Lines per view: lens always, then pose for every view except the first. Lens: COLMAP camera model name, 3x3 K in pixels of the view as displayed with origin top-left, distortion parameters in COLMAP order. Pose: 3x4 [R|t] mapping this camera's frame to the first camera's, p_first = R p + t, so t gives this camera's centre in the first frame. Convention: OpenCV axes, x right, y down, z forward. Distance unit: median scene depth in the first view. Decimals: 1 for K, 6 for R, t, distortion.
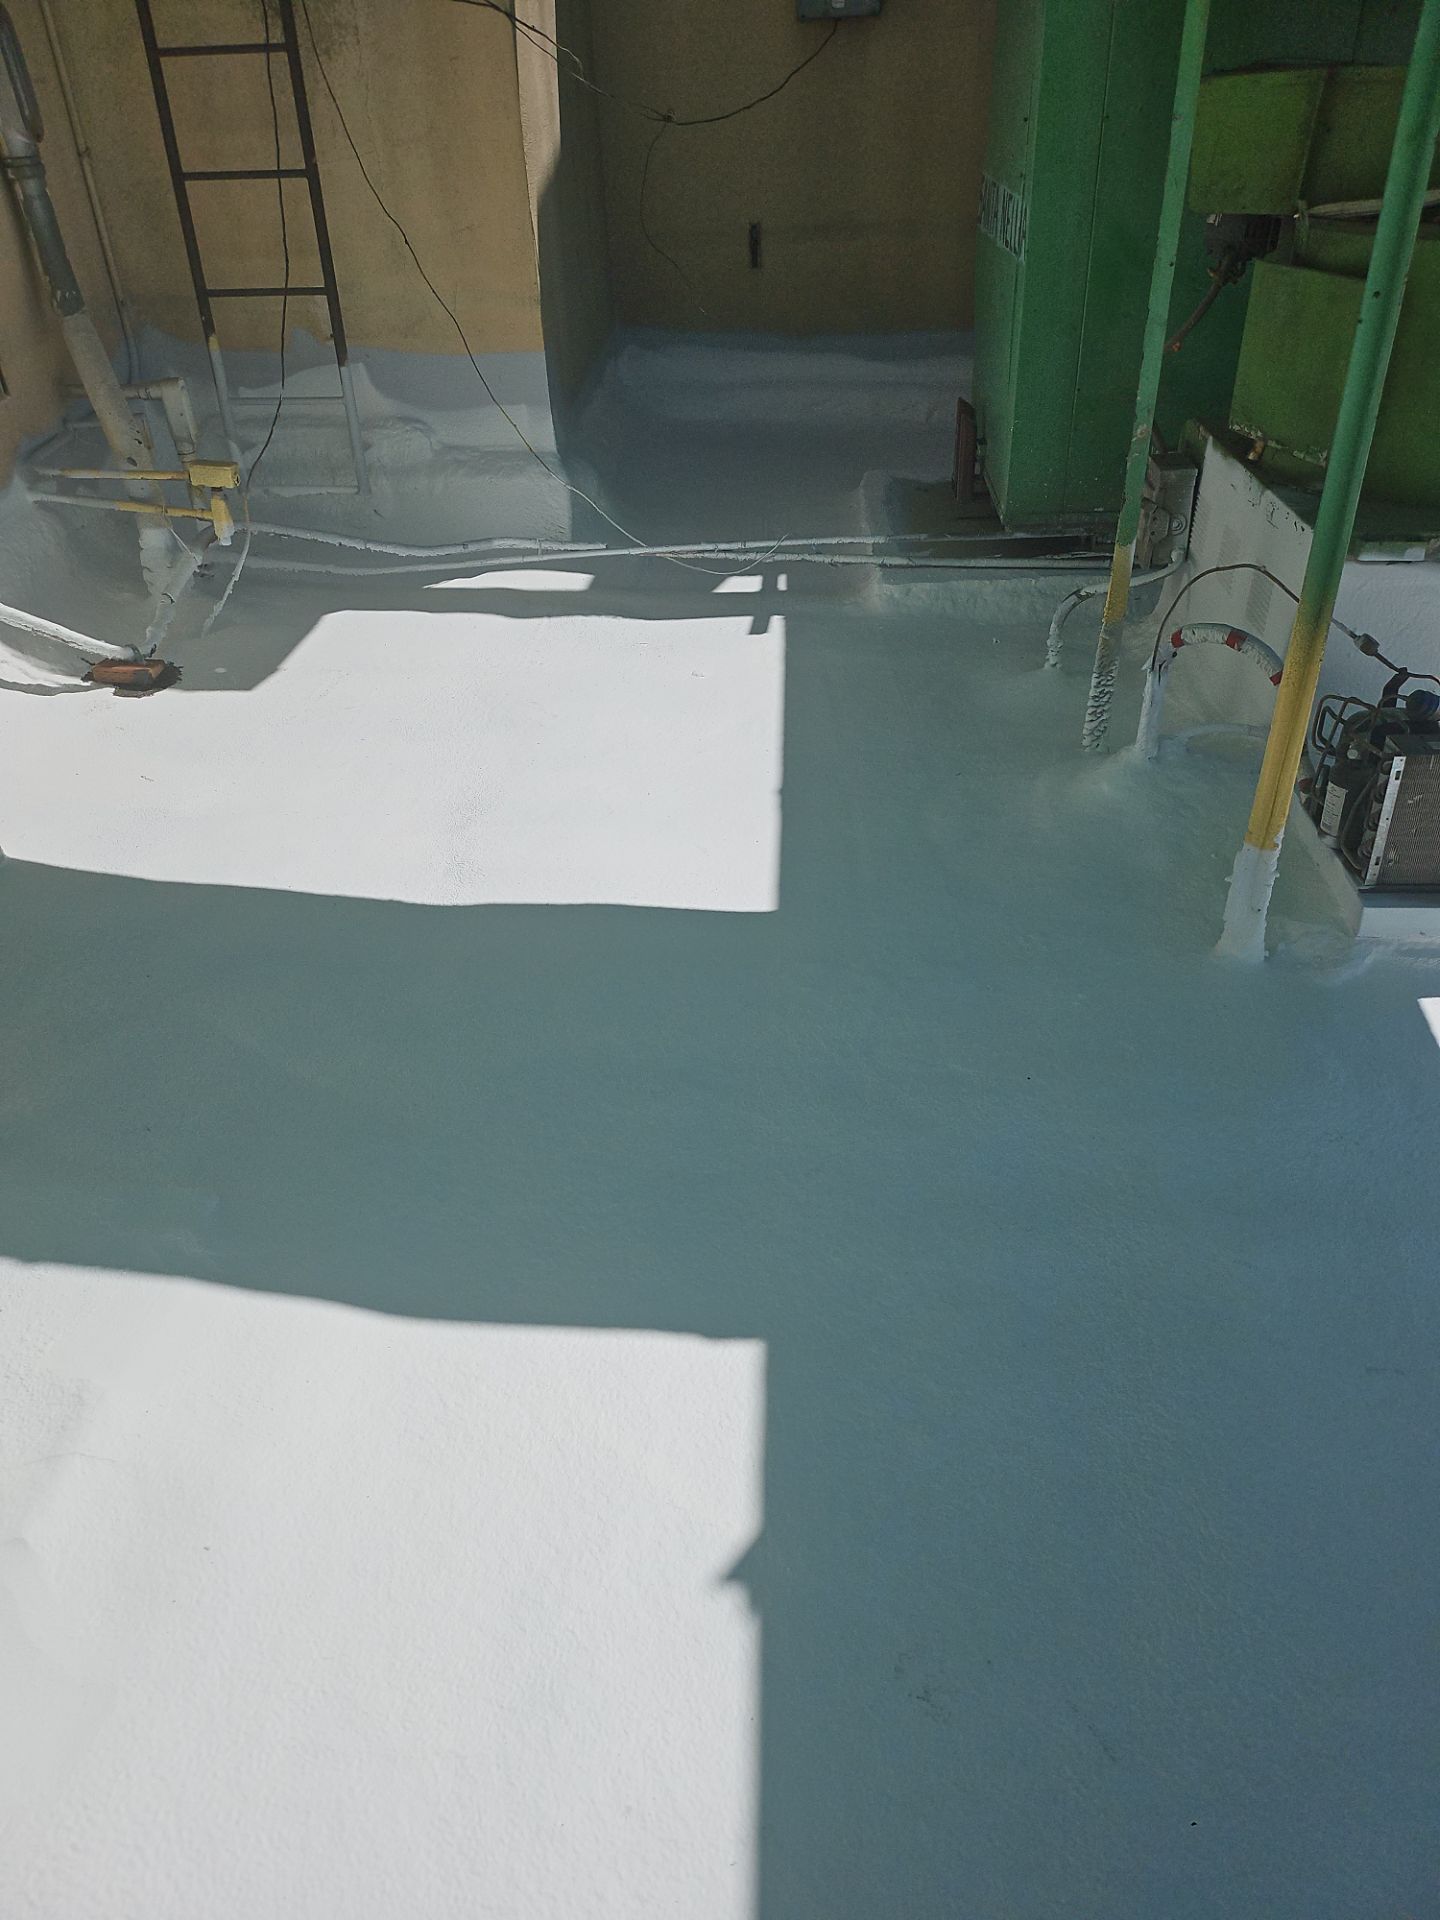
lens RADIAL K [[1343.4, 0, 728.6], [0, 1343.4, 973.6], [0, 0, 1]] dist [0.073585, -0.086113]
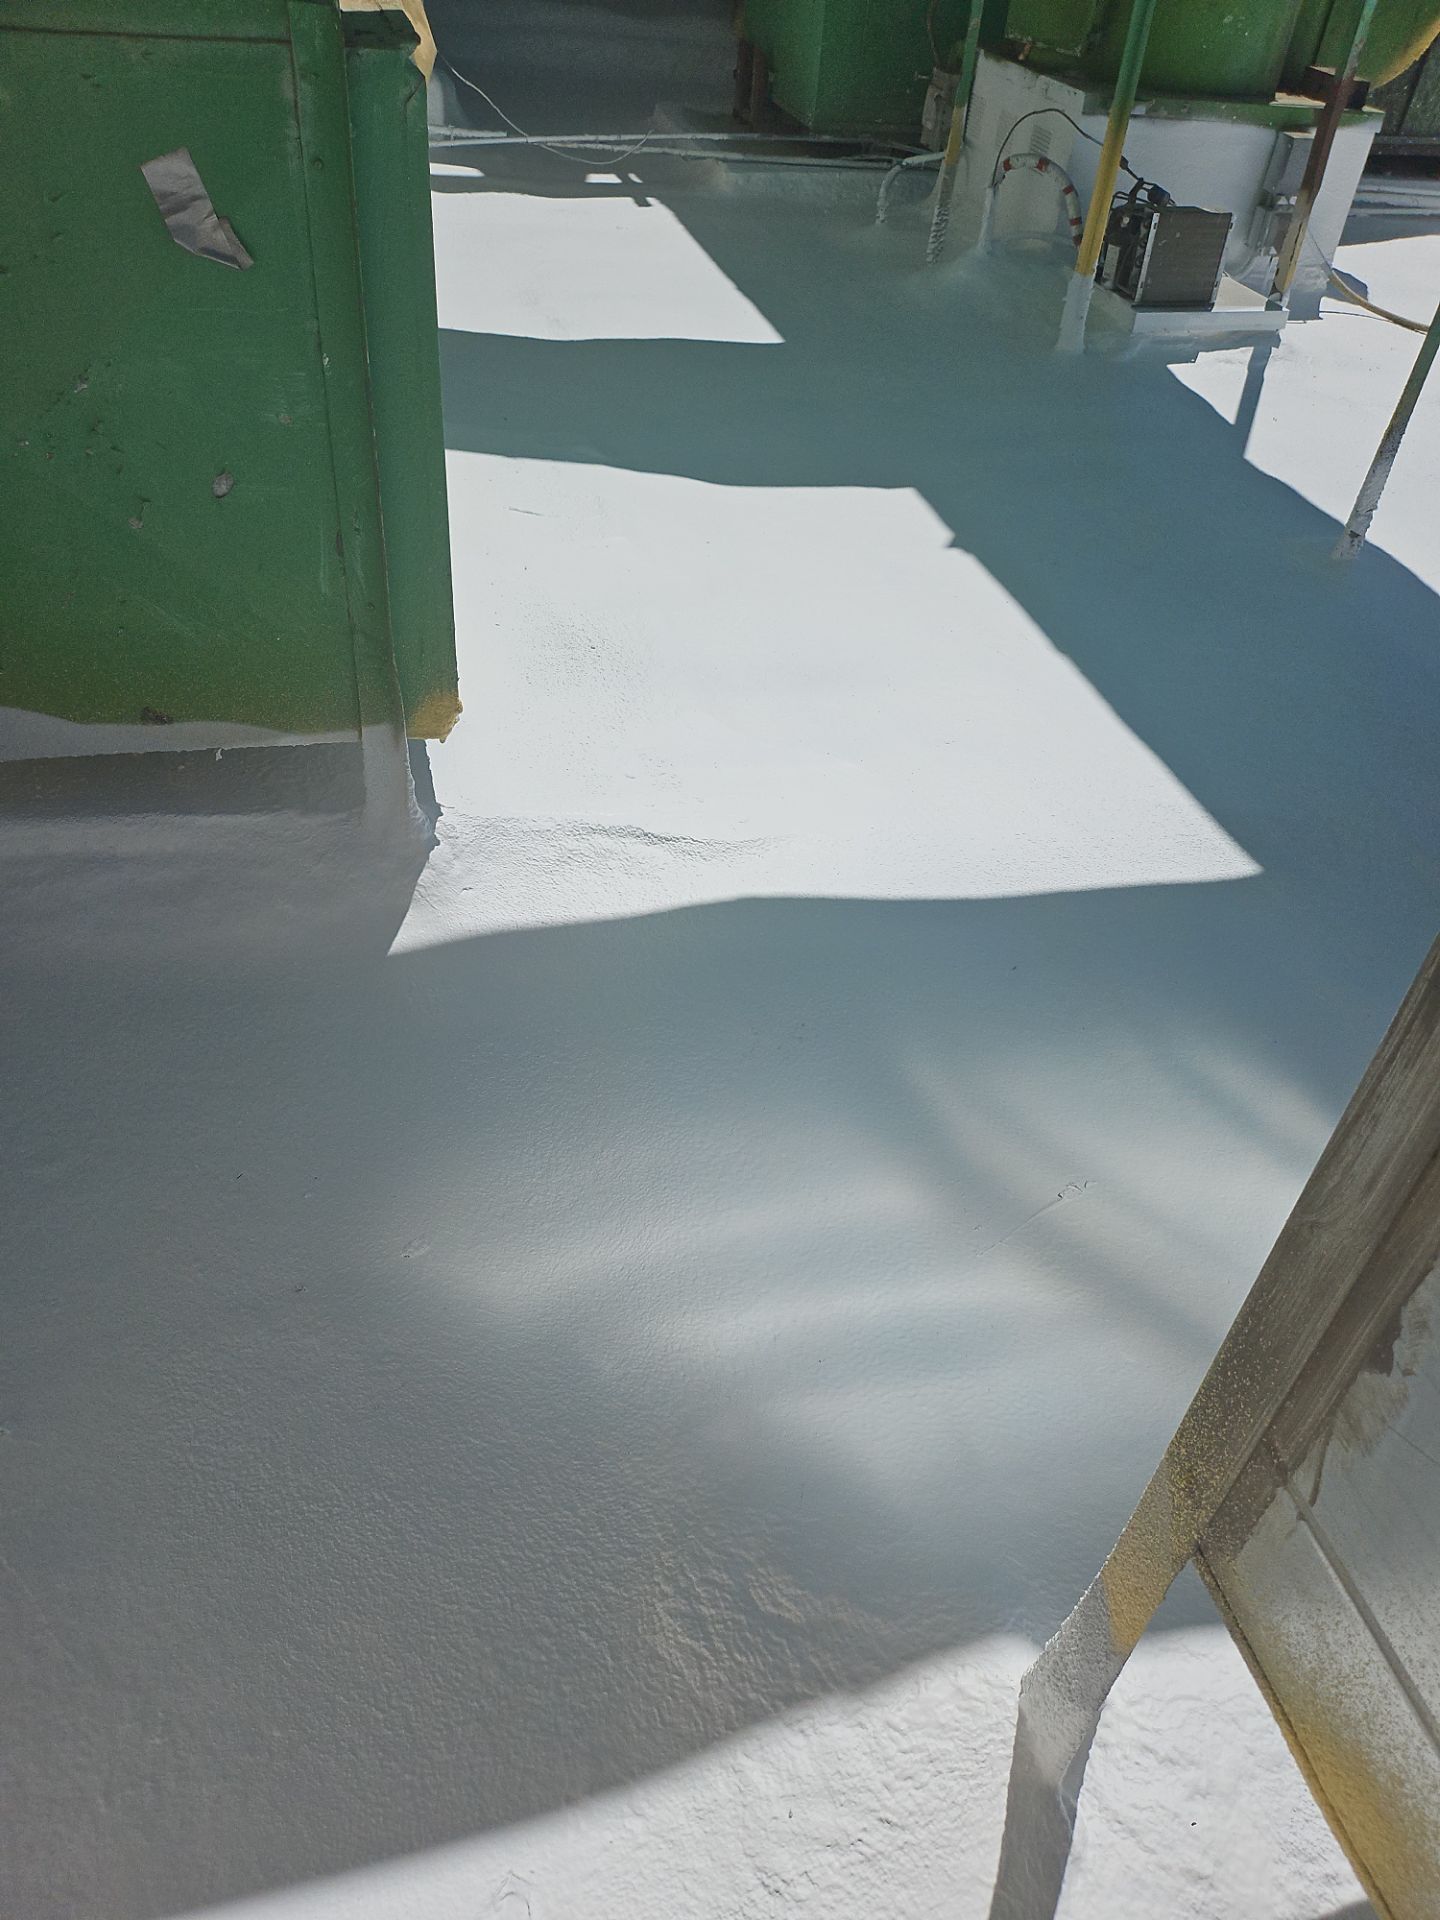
lens RADIAL K [[1343.4, 0, 717.1], [0, 1343.4, 953.3], [0, 0, 1]] dist [0.073585, -0.086113]
pose [[0.950952, -0.119599, 0.285281, -0.490634], [0.080162, 0.986008, 0.146155, 0.354370], [-0.298770, -0.116118, 0.947235, -0.451068]]
